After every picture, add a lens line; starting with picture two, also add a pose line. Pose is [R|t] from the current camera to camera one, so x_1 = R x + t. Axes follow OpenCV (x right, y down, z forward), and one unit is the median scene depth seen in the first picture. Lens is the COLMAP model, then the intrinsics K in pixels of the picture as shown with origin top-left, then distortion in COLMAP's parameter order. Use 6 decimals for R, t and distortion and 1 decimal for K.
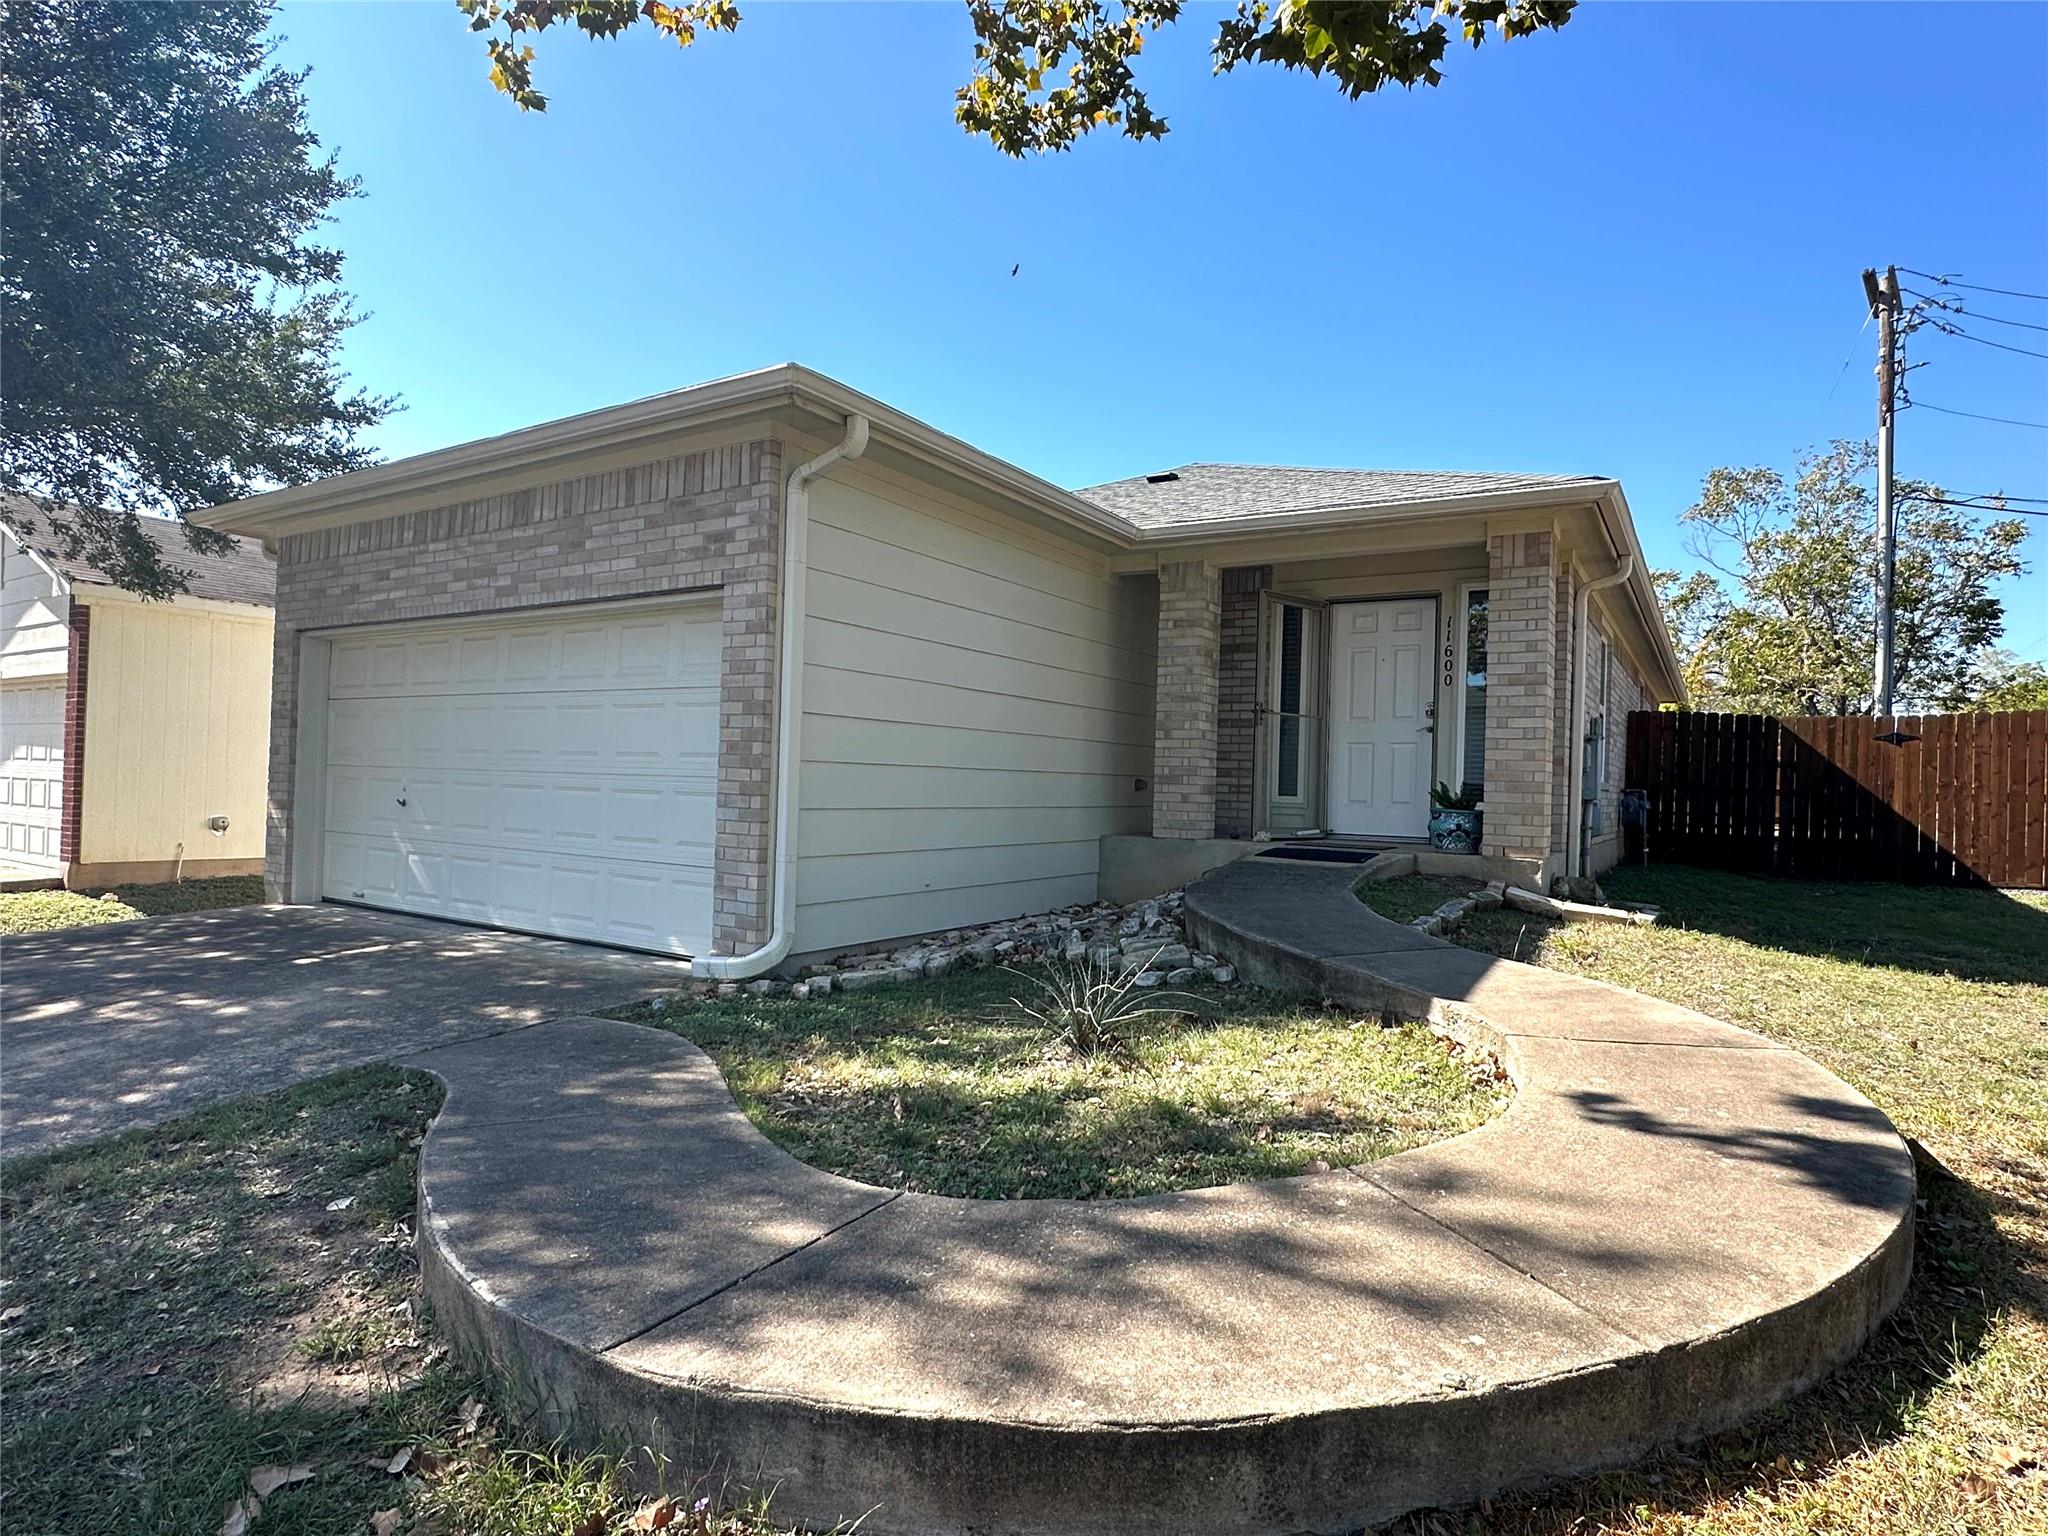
lens RADIAL K [[1101.8, 0, 1023.3], [0, 1101.8, 770.9], [0, 0, 1]] dist [-0.002520, -0.000133]
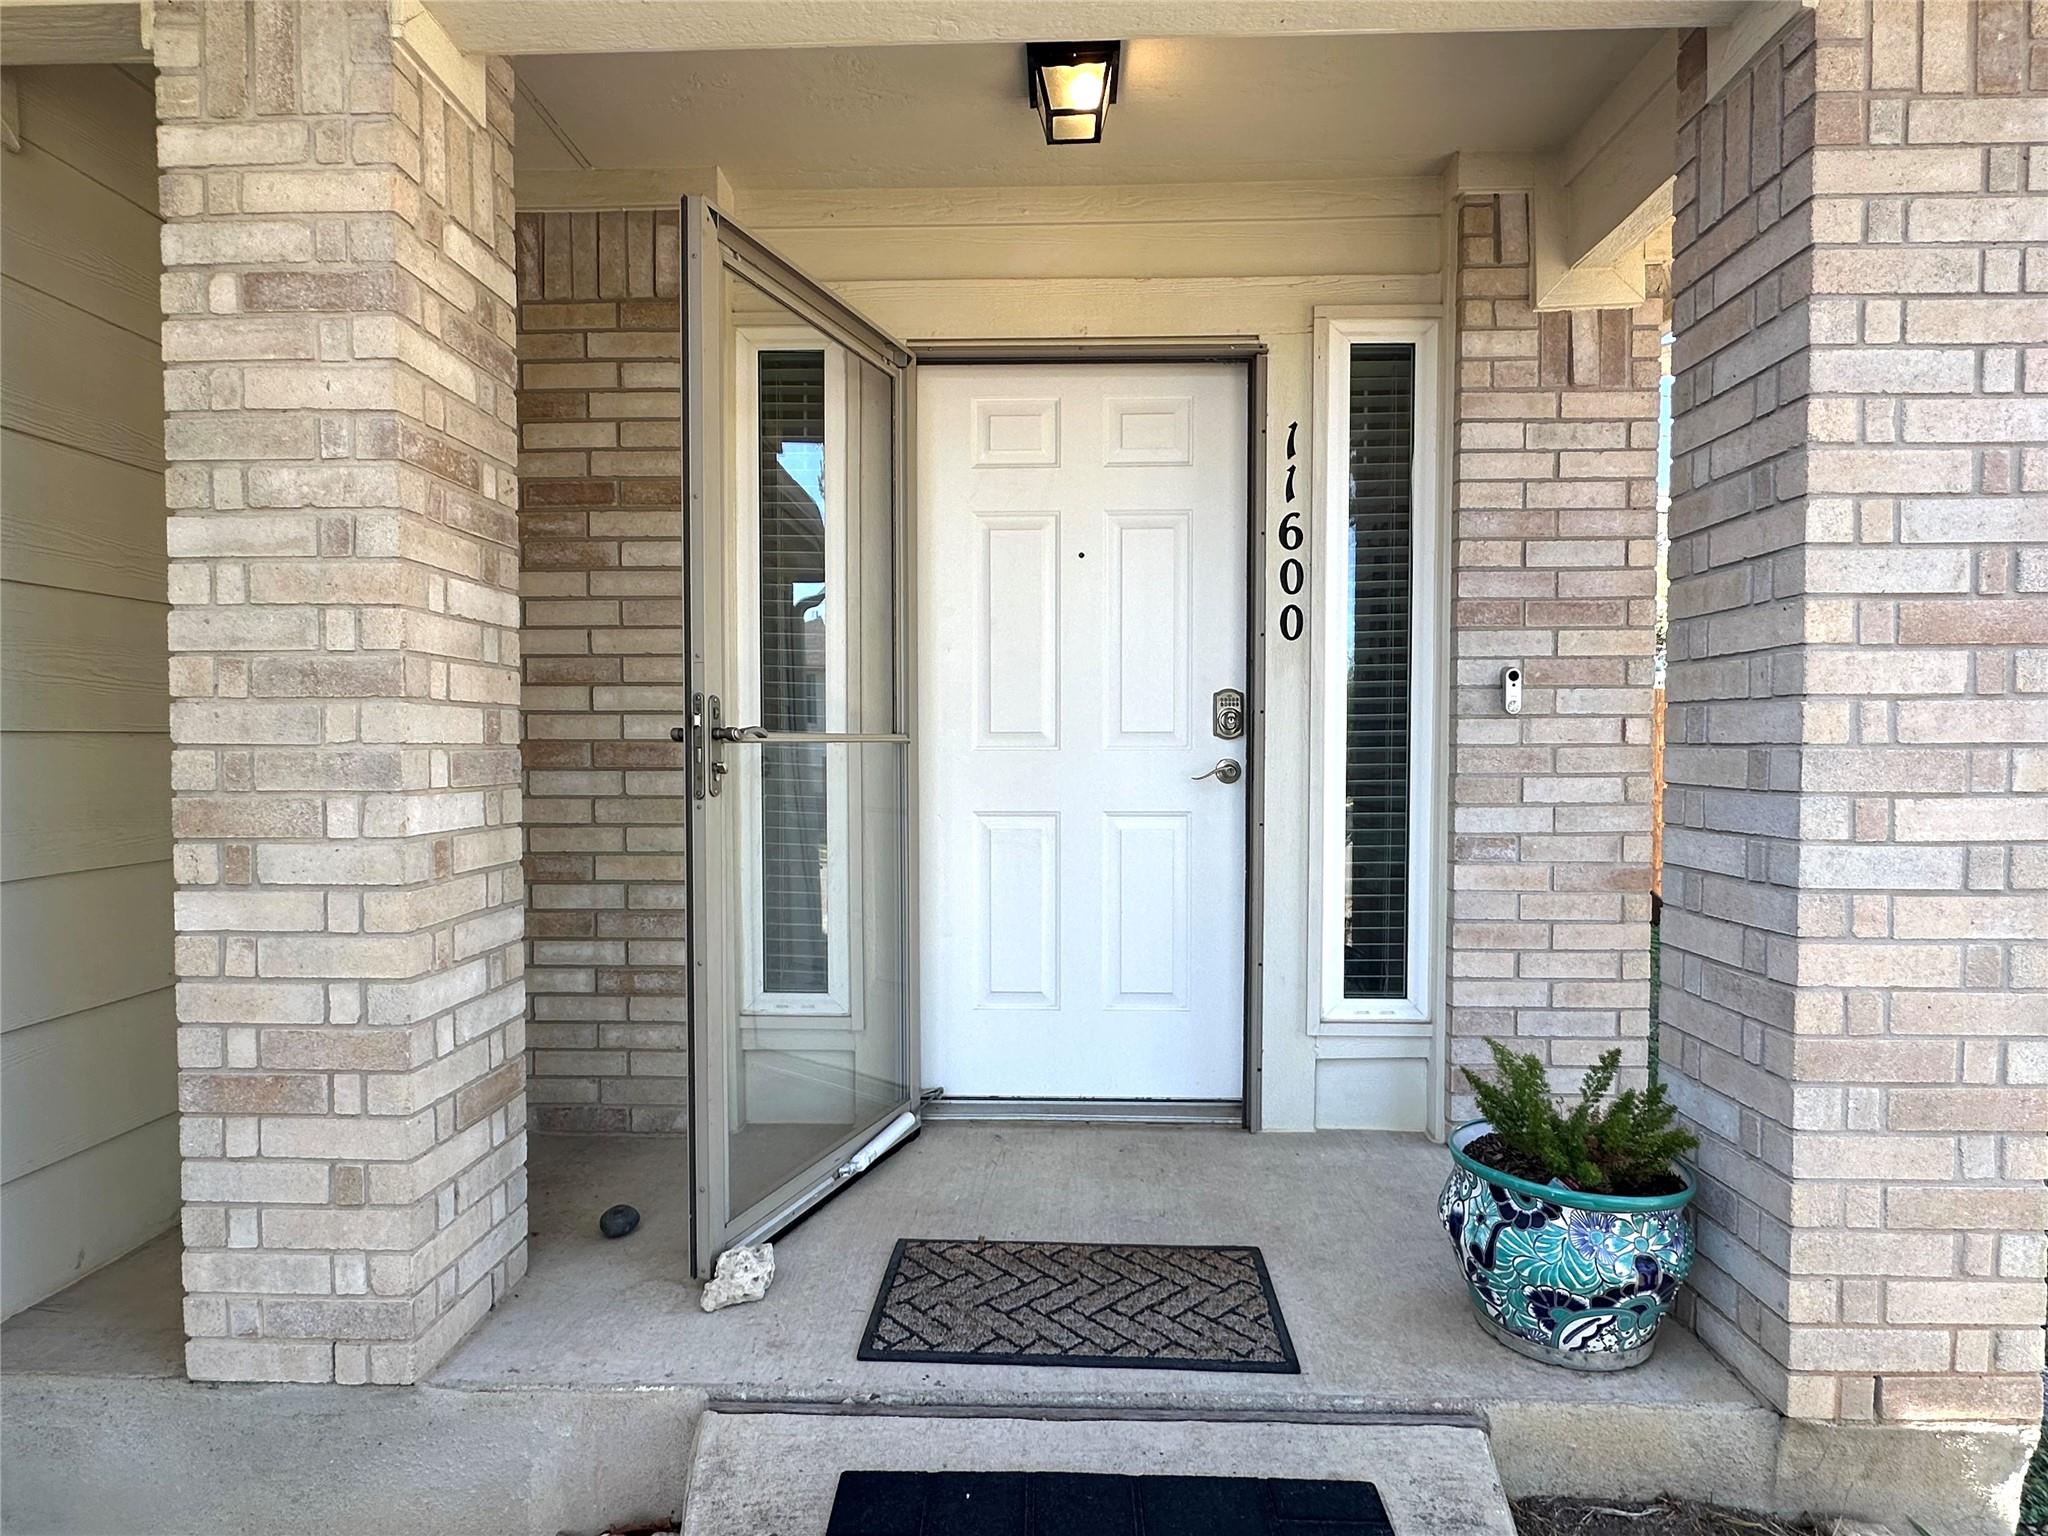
lens RADIAL K [[1101.8, 0, 1018.1], [0, 1101.8, 785.9], [0, 0, 1]] dist [-0.002520, -0.000133]
pose [[0.860966, -0.048566, 0.506339, 0.153521], [0.017982, 0.997715, 0.065120, -0.057848], [-0.508345, -0.046961, 0.859872, 0.770799]]
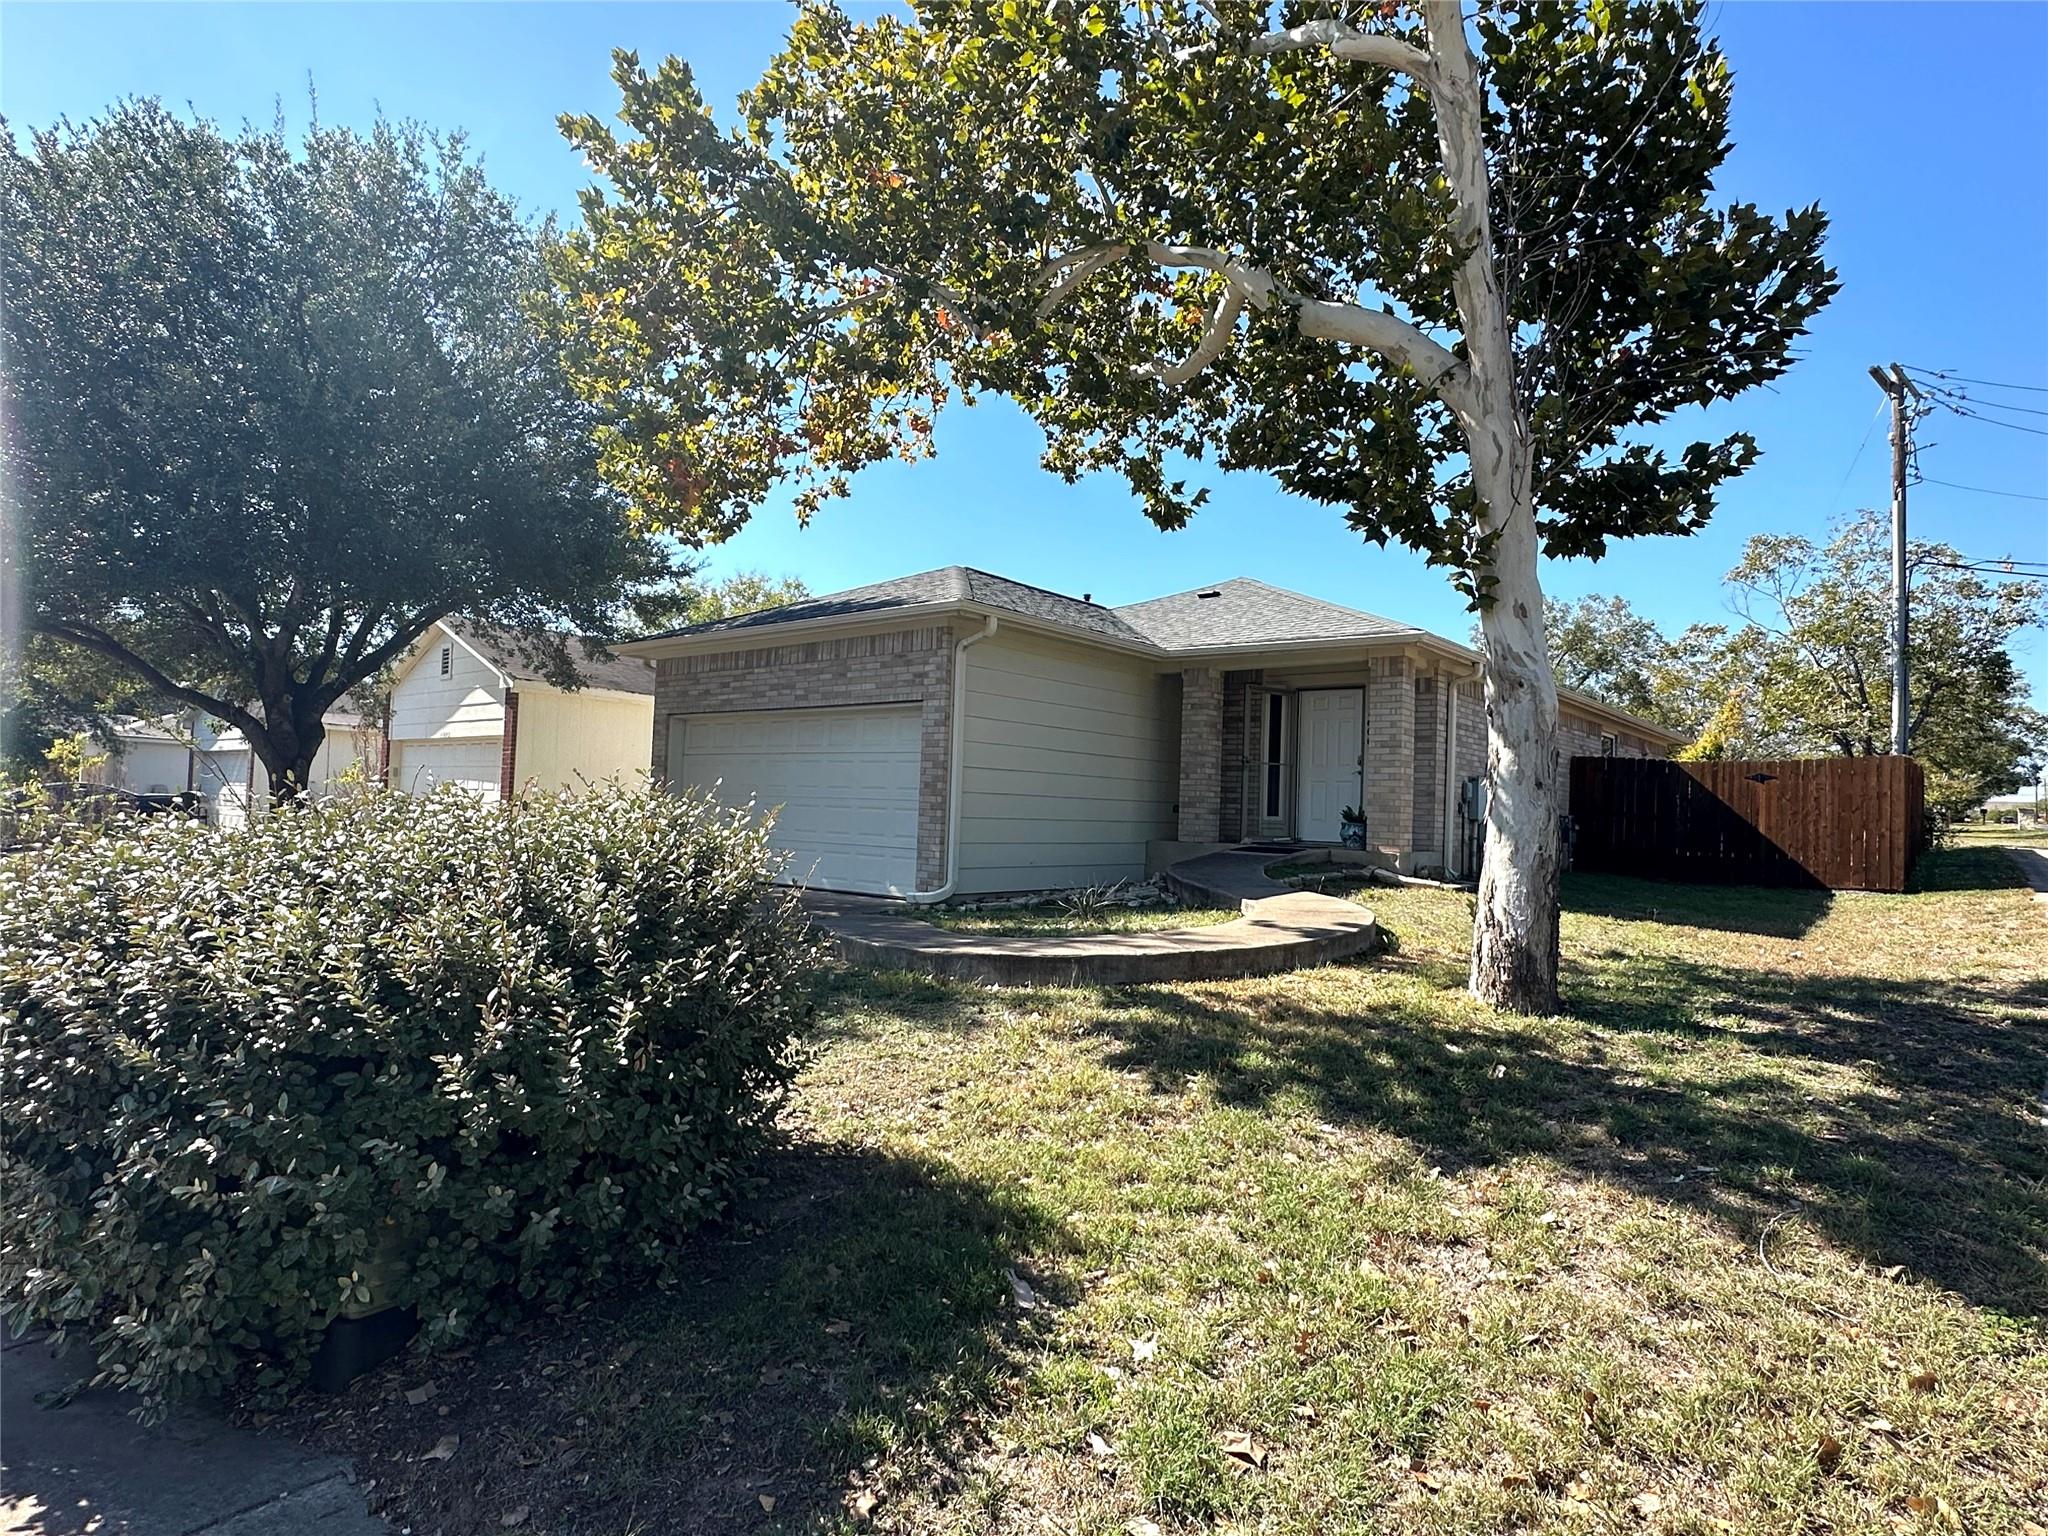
lens RADIAL K [[1101.8, 0, 1023.5], [0, 1101.8, 767.9], [0, 0, 1]] dist [-0.002520, -0.000133]
pose [[0.990970, 0.000103, -0.134086, 0.111409], [-0.004433, 0.999478, -0.031992, 0.006747], [0.134013, 0.032297, 0.990453, -0.610712]]
